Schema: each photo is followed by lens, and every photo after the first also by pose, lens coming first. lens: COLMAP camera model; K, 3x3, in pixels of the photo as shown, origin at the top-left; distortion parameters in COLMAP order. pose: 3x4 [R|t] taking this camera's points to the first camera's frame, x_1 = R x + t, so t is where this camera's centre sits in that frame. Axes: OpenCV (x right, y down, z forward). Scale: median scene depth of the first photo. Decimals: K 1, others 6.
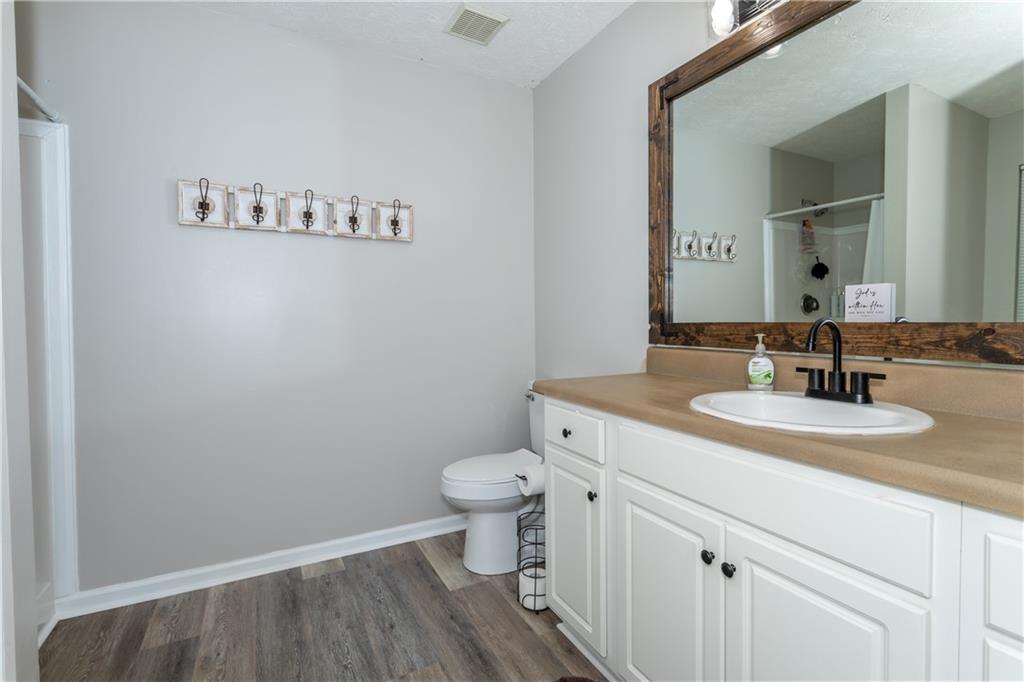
lens RADIAL K [[481.8, 0, 512.0], [0, 481.8, 336.9], [0, 0, 1]] dist [-0.003023, 0.000107]
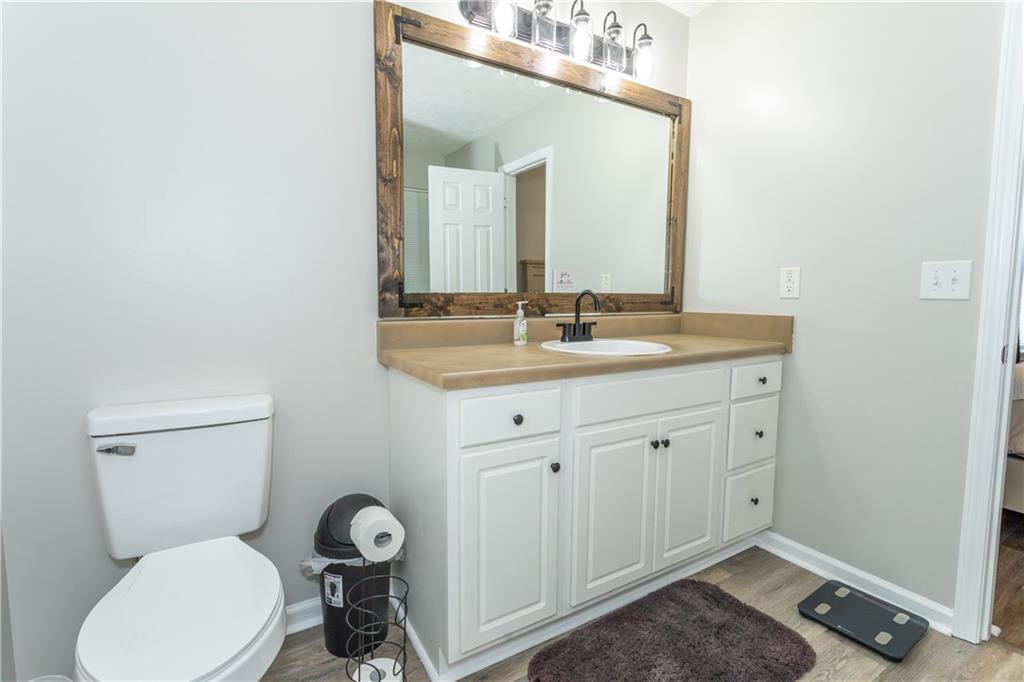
lens RADIAL K [[481.8, 0, 511.8], [0, 481.8, 337.6], [0, 0, 1]] dist [-0.003023, 0.000107]
pose [[-0.068471, -0.087342, 0.993822, -0.665467], [0.029528, 0.995546, 0.089528, -0.023100], [-0.997216, 0.035476, -0.065587, 0.963110]]
